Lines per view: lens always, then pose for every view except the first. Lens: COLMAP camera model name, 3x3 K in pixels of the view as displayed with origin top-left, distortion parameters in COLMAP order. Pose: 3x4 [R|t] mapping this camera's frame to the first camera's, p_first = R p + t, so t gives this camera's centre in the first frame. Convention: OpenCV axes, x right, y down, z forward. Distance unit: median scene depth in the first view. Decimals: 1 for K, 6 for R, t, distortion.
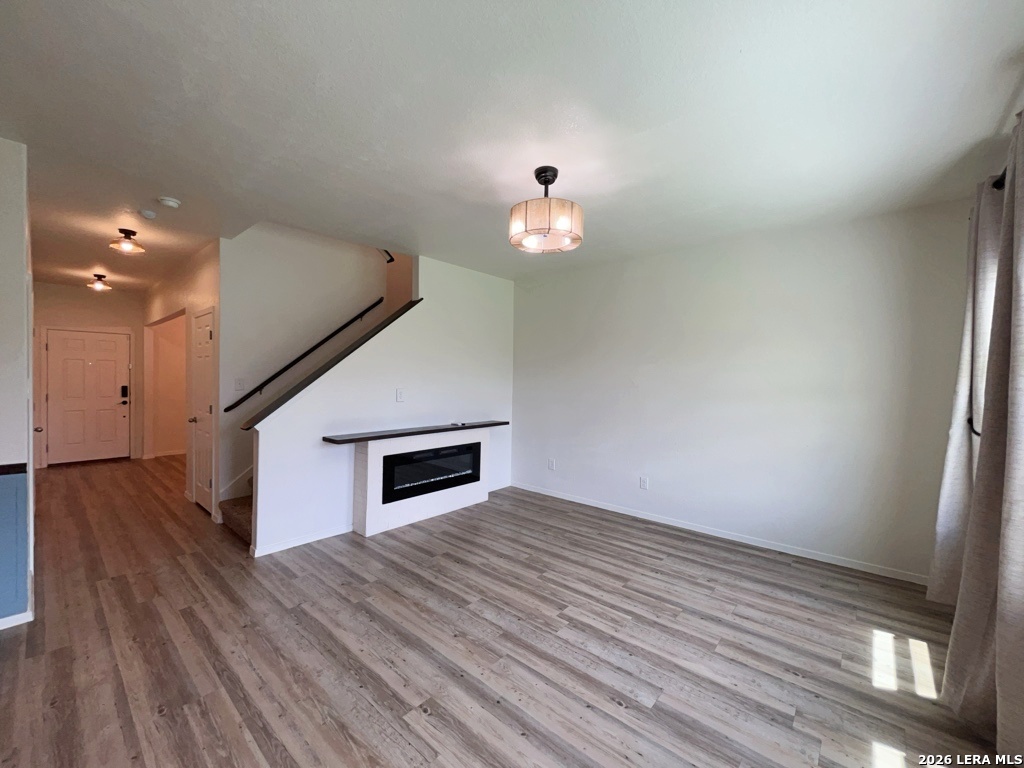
lens RADIAL K [[414.9, 0, 514.4], [0, 414.9, 384.7], [0, 0, 1]] dist [-0.001702, -0.000039]
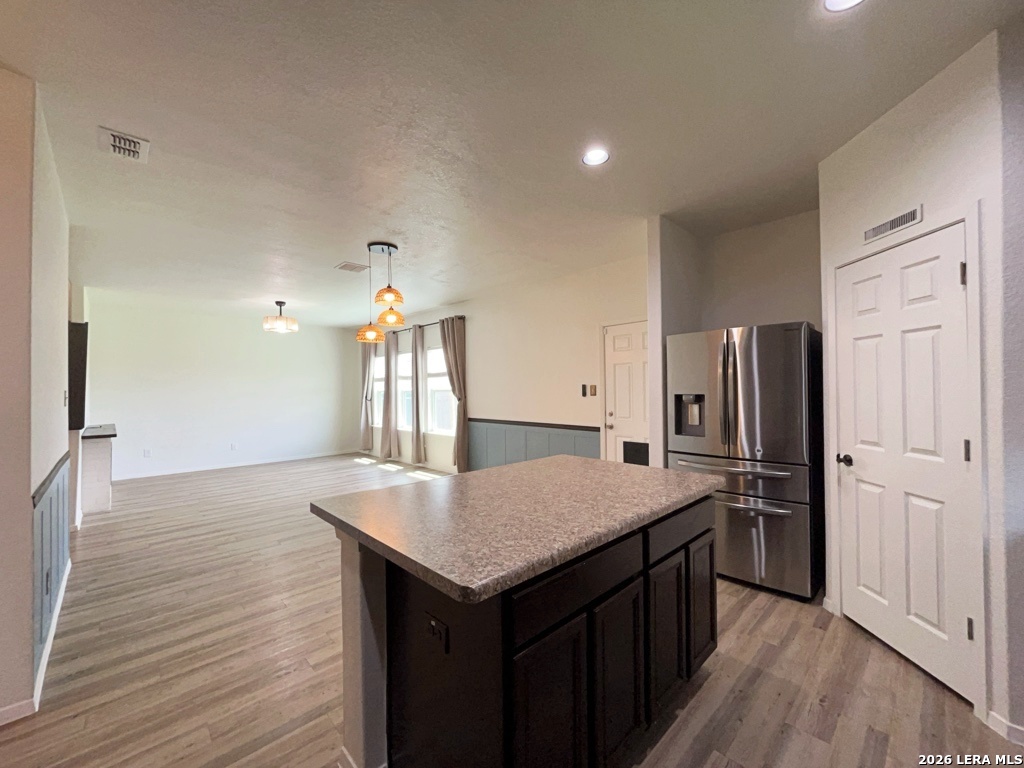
lens RADIAL K [[414.9, 0, 514.4], [0, 414.9, 384.7], [0, 0, 1]] dist [-0.001702, -0.000039]
pose [[0.087160, -0.000166, 0.996194, -1.811029], [0.032789, 0.999459, -0.002702, 0.022335], [-0.995655, 0.032900, 0.087118, -0.456958]]
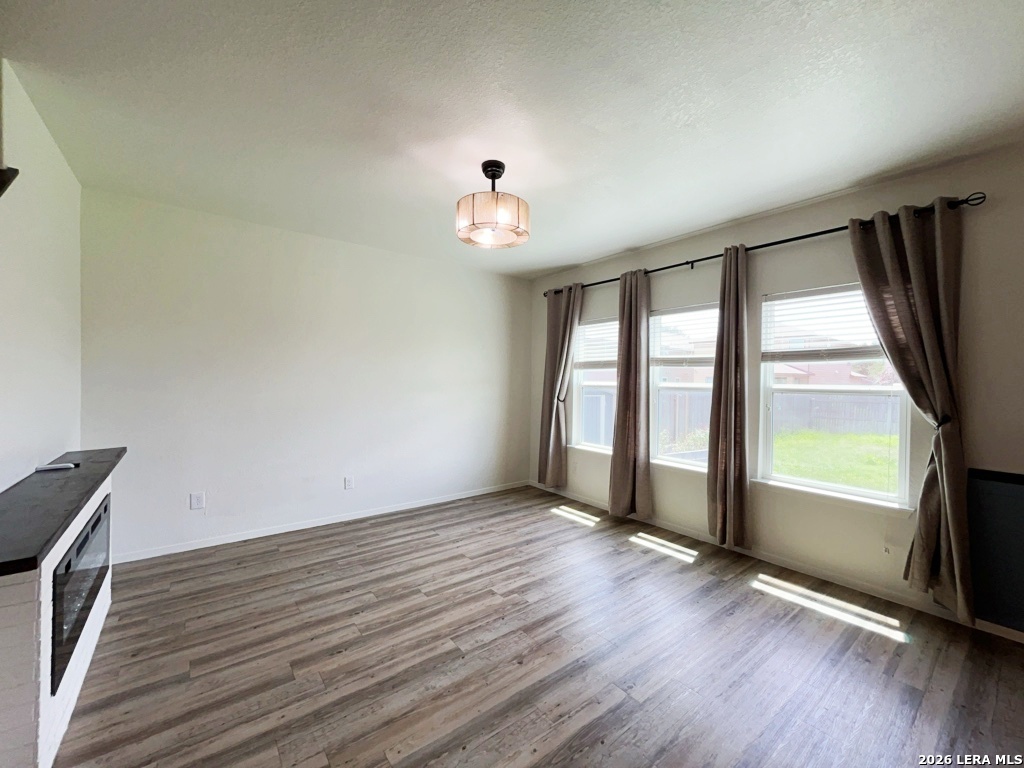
lens RADIAL K [[414.9, 0, 514.4], [0, 414.9, 384.7], [0, 0, 1]] dist [-0.001702, -0.000039]
pose [[0.192240, -0.025482, 0.981017, -0.733999], [0.005036, 0.999675, 0.024979, -0.010113], [-0.981335, 0.000138, 0.192306, 0.615971]]
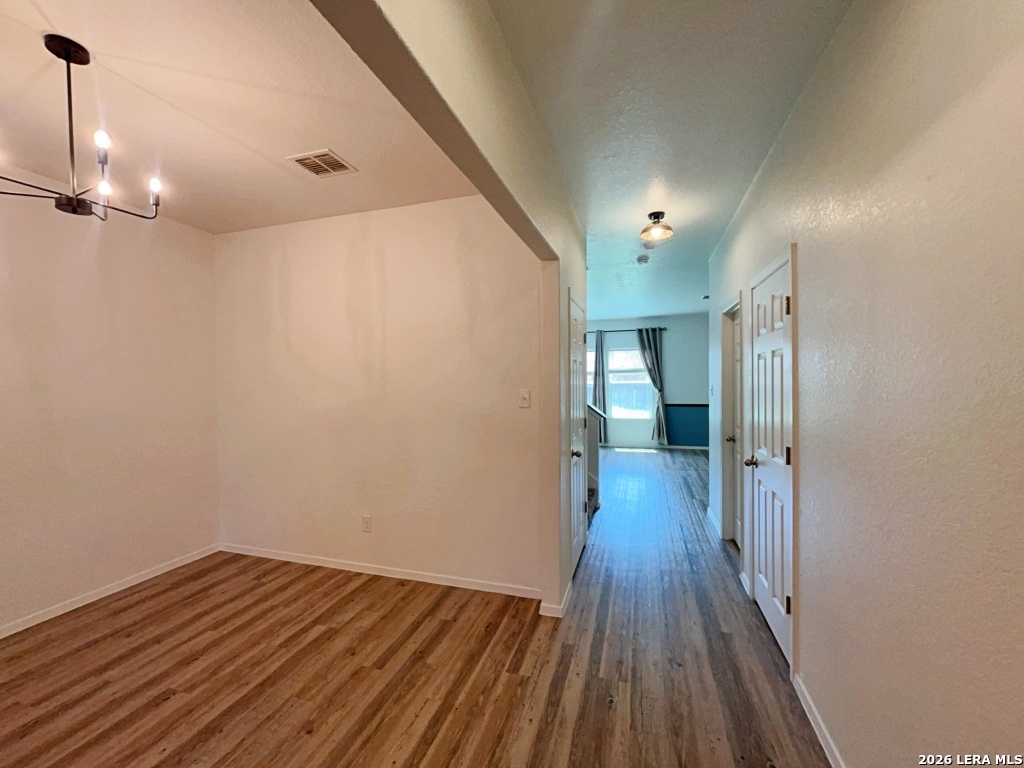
lens RADIAL K [[414.9, 0, 514.4], [0, 414.9, 384.7], [0, 0, 1]] dist [-0.001702, -0.000039]
pose [[-0.404778, -0.012026, 0.914336, -1.884322], [0.026625, 0.999335, 0.024930, -0.048929], [-0.914027, 0.034435, -0.404188, 1.914222]]
